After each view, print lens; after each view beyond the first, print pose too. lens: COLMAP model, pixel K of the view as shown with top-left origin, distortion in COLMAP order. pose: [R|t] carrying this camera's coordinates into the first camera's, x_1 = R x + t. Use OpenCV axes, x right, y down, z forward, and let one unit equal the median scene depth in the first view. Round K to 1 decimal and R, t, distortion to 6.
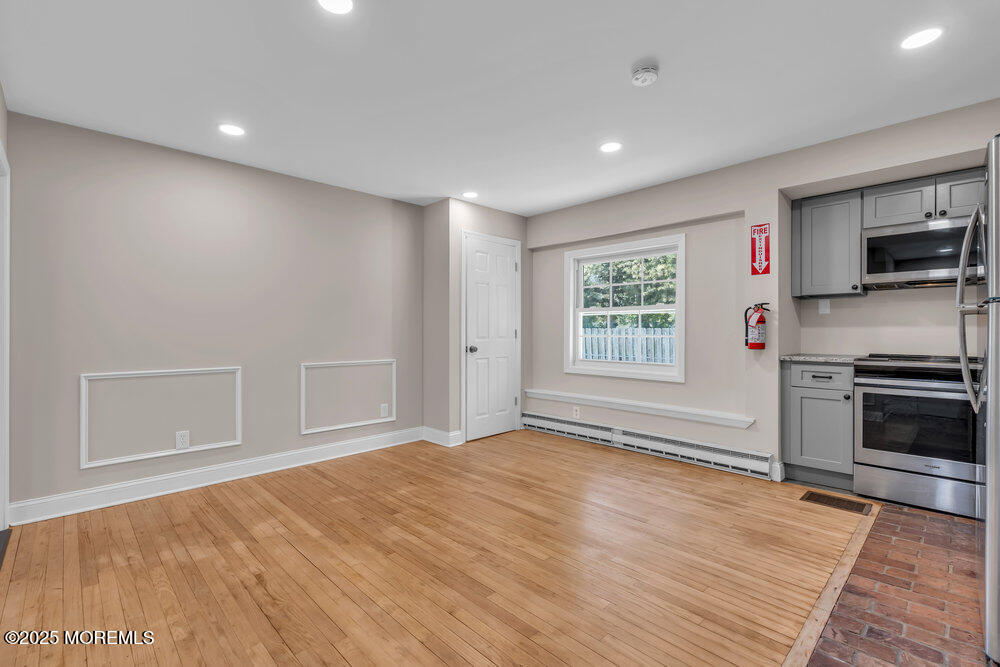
lens RADIAL K [[446.0, 0, 496.5], [0, 446.0, 330.8], [0, 0, 1]] dist [-0.001874, 0.001032]
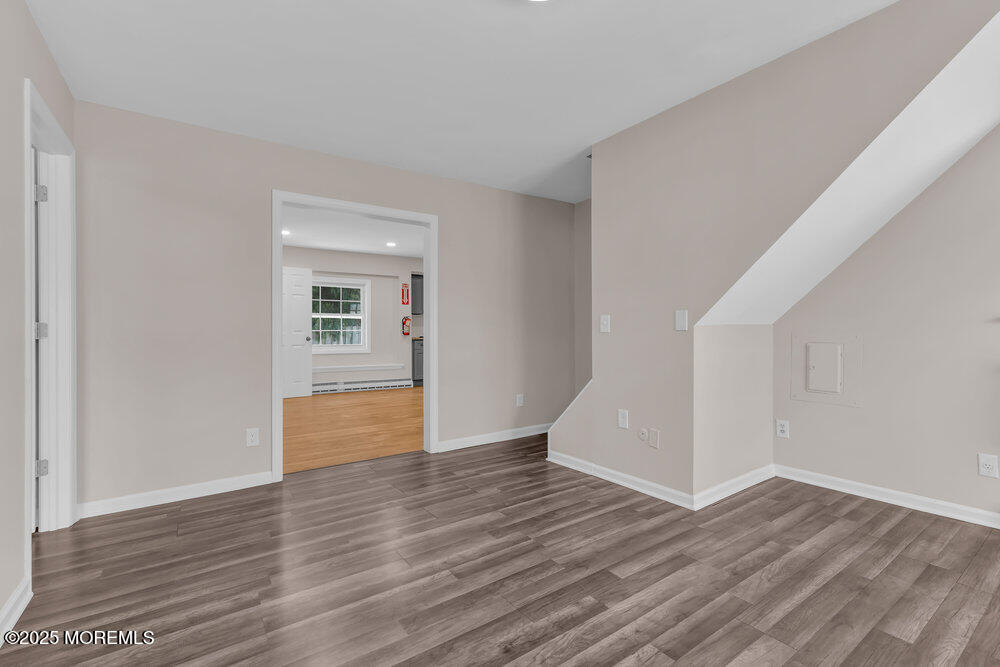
lens RADIAL K [[446.0, 0, 496.5], [0, 446.0, 330.8], [0, 0, 1]] dist [-0.001874, 0.001032]
pose [[0.170574, -0.001811, 0.985343, -1.762483], [-0.003518, 0.999991, 0.002447, 0.009753], [-0.985339, -0.003884, 0.170566, 0.099553]]
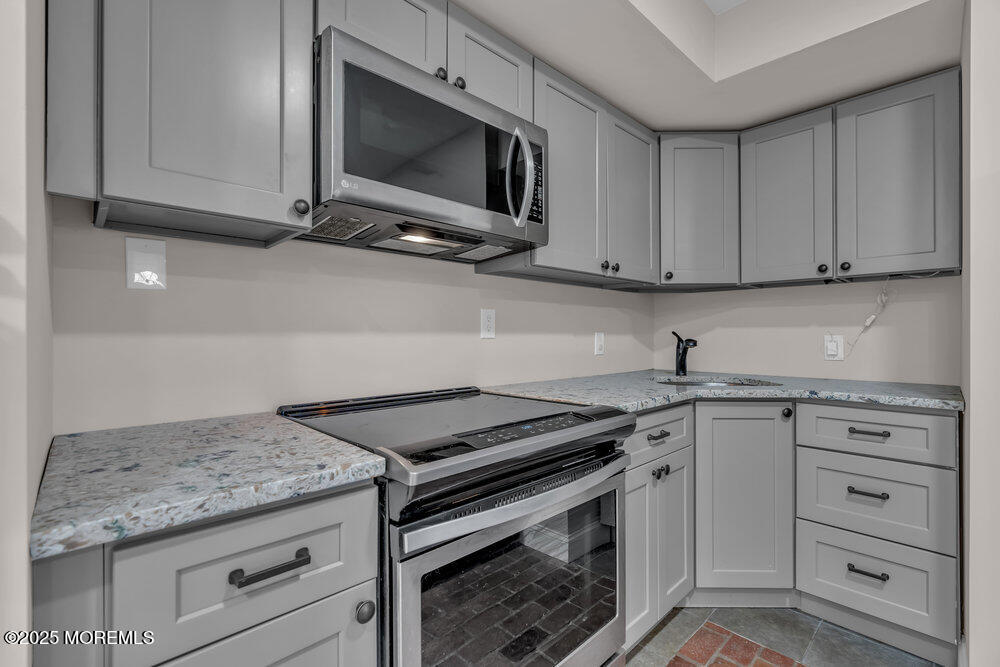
lens RADIAL K [[446.0, 0, 496.5], [0, 446.0, 330.8], [0, 0, 1]] dist [-0.001874, 0.001032]
pose [[0.013594, 0.004032, 0.999899, 0.487206], [-0.007087, 0.999967, -0.003935, -0.011471], [-0.999882, -0.007033, 0.013622, 0.844388]]
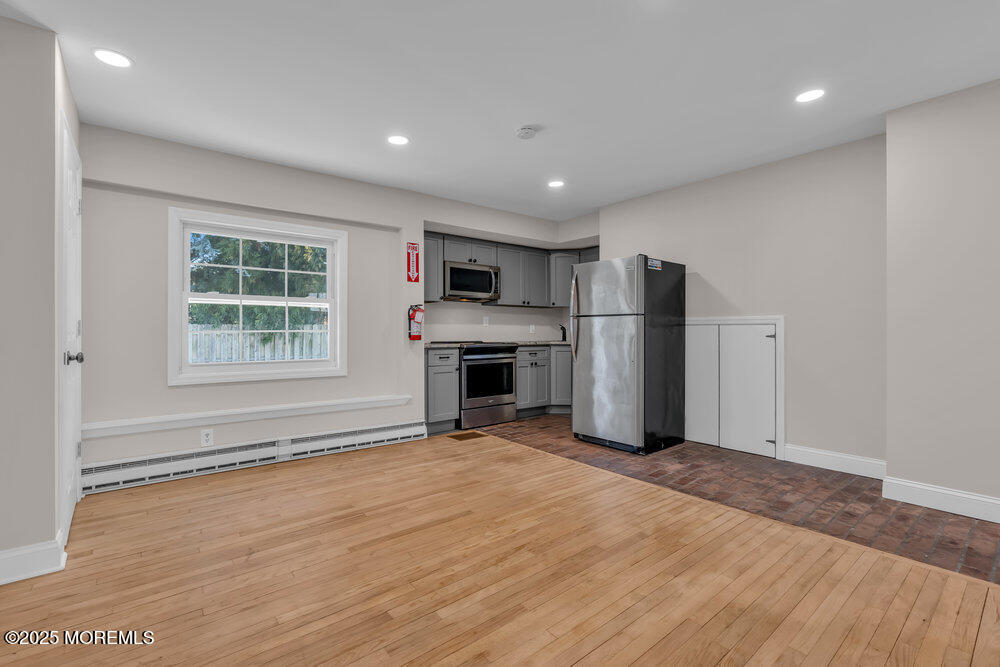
lens RADIAL K [[446.0, 0, 496.5], [0, 446.0, 330.8], [0, 0, 1]] dist [-0.001874, 0.001032]
pose [[0.093945, -0.000210, 0.995577, -0.682791], [-0.004586, 0.999989, 0.000644, 0.012828], [-0.995567, -0.004626, 0.093943, 0.657548]]
